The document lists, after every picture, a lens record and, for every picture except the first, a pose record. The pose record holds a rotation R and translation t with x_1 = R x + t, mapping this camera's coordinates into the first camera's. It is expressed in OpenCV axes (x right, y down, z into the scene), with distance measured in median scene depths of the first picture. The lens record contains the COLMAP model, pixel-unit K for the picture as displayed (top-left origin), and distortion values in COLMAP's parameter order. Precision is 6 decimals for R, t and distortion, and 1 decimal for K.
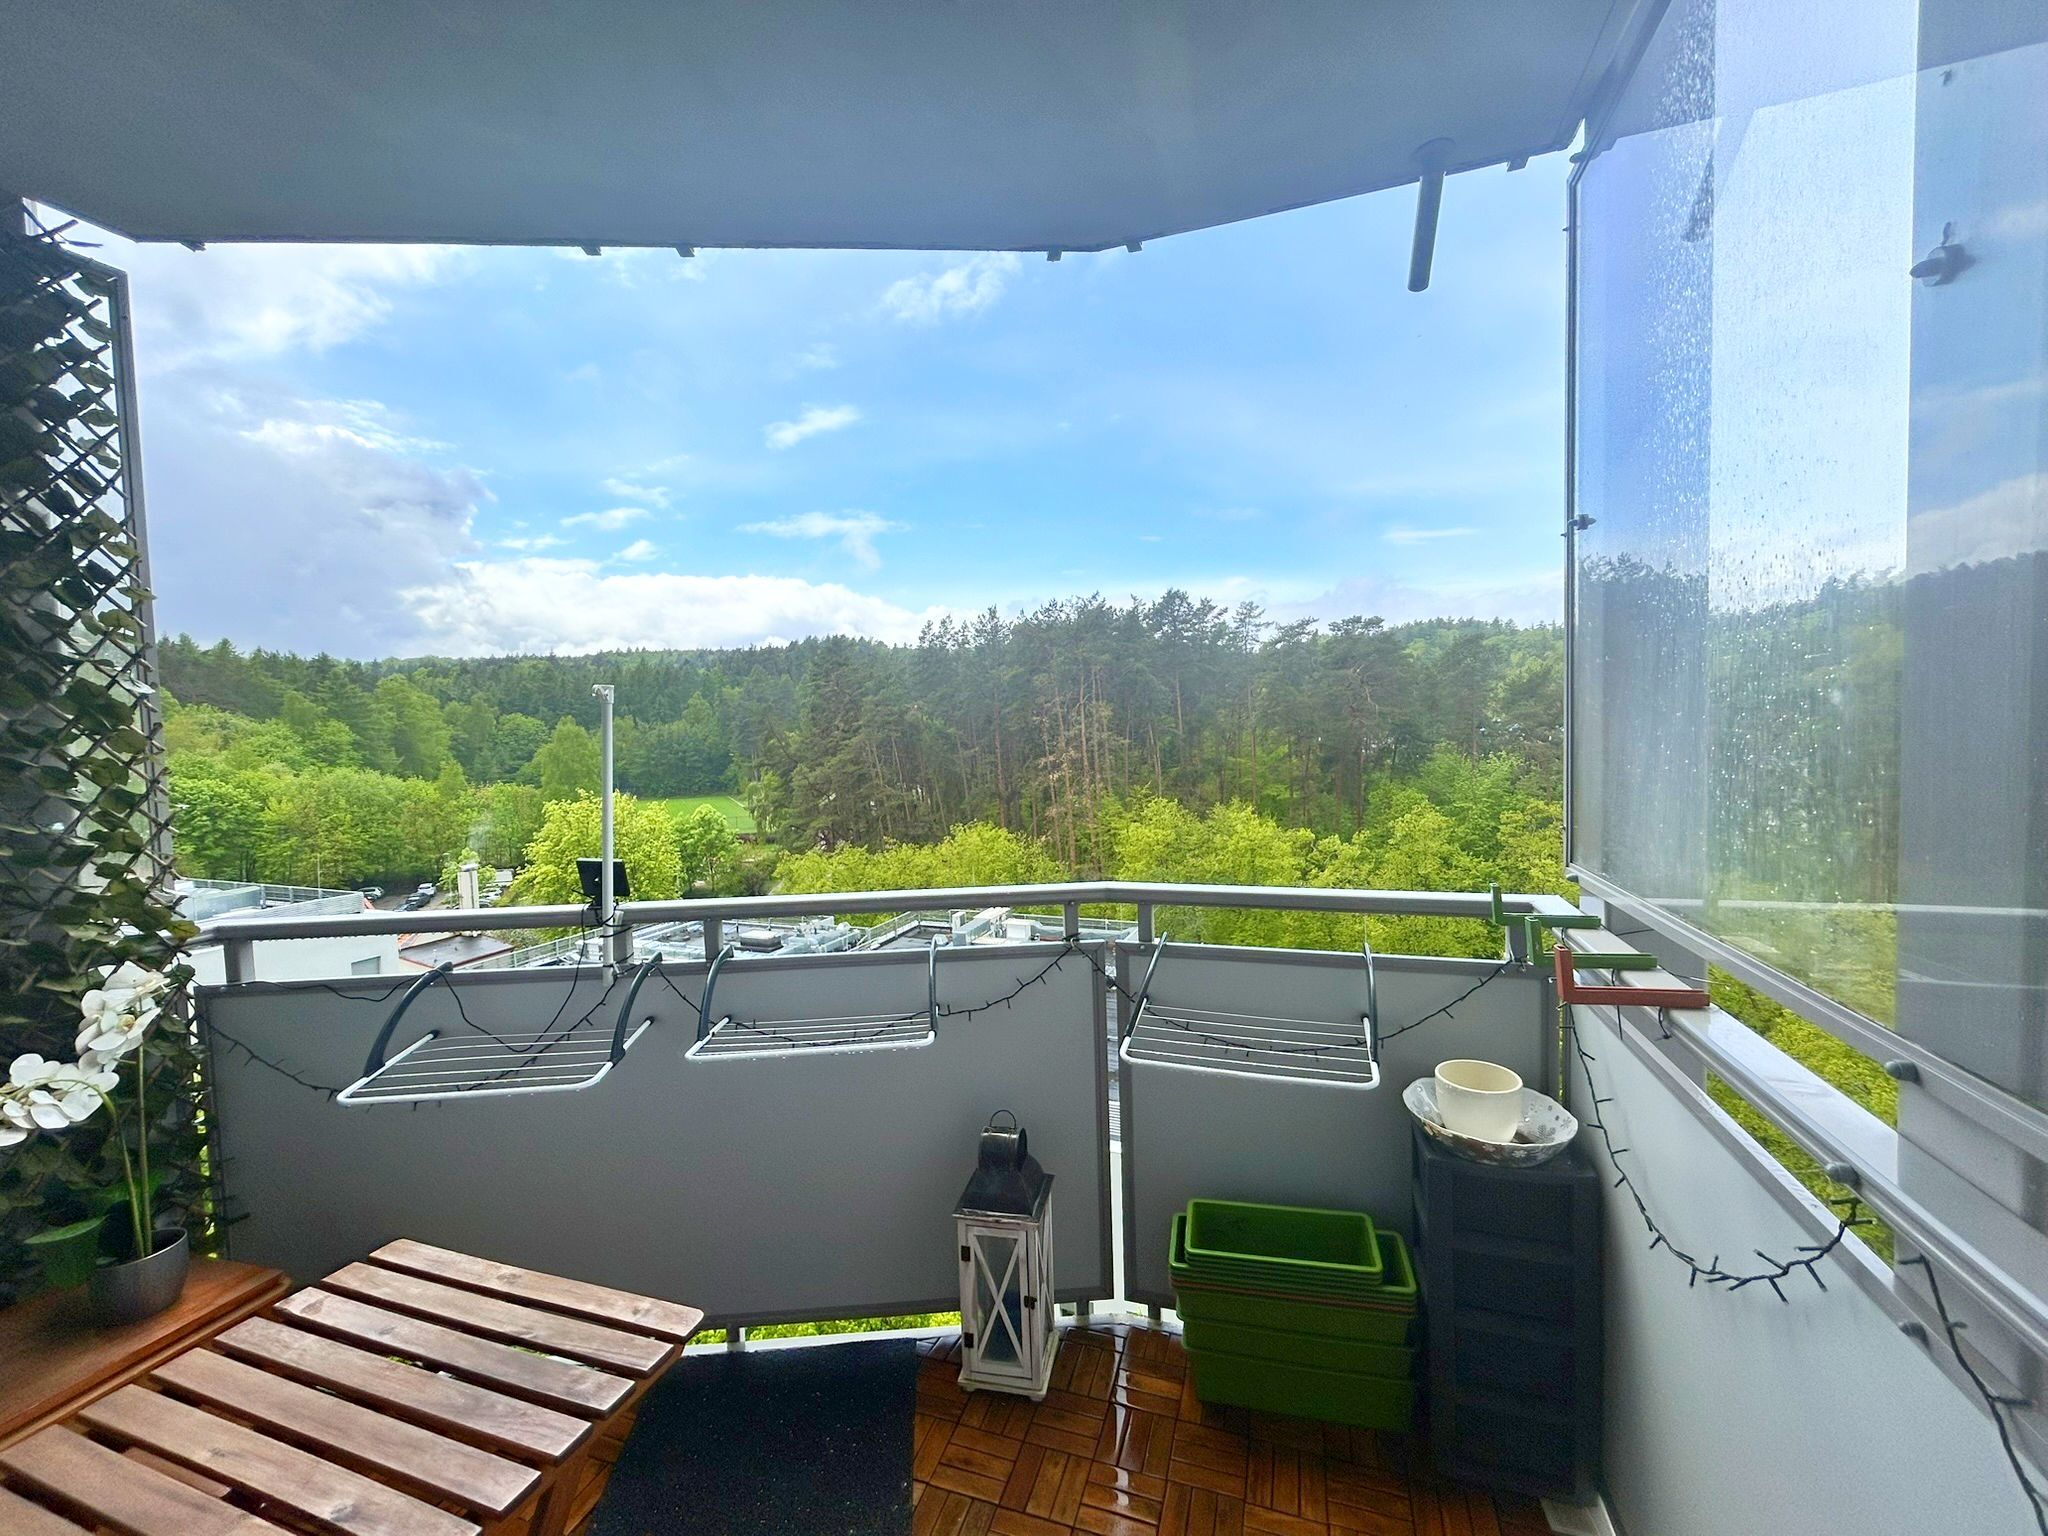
lens RADIAL K [[824.3, 0, 1024.9], [0, 824.3, 766.6], [0, 0, 1]] dist [0.000304, -0.001473]
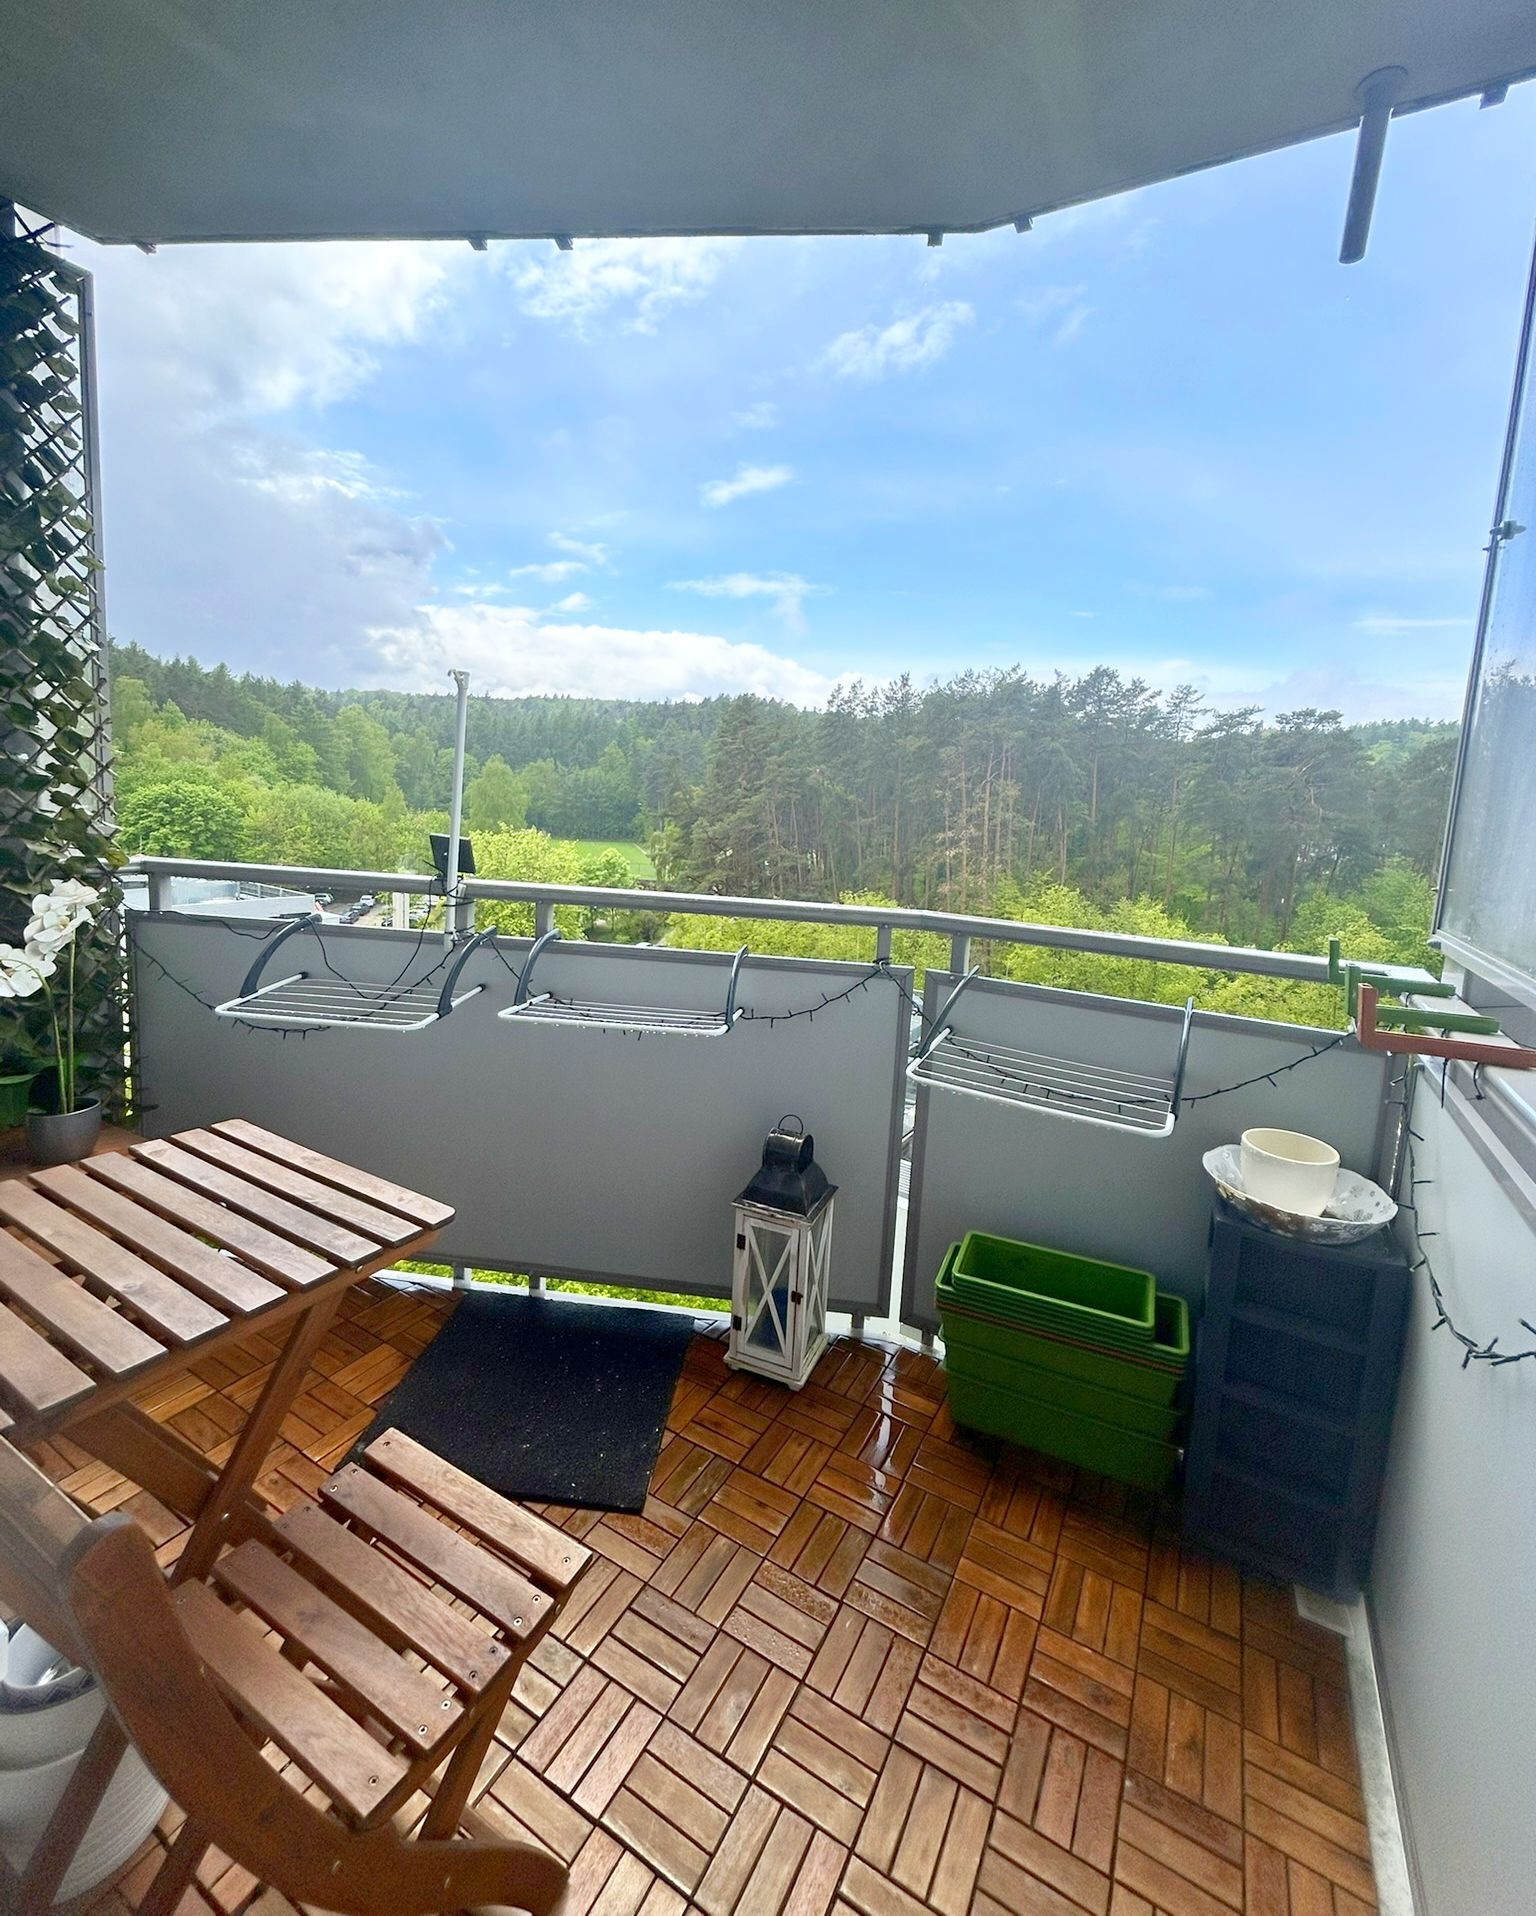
lens RADIAL K [[827.2, 0, 789.7], [0, 827.2, 898.6], [0, 0, 1]] dist [-0.007299, 0.002492]
pose [[0.980280, 0.102804, -0.168769, 0.109080], [-0.091811, 0.993191, 0.071715, 0.073013], [0.174992, -0.054806, 0.983043, 0.008607]]
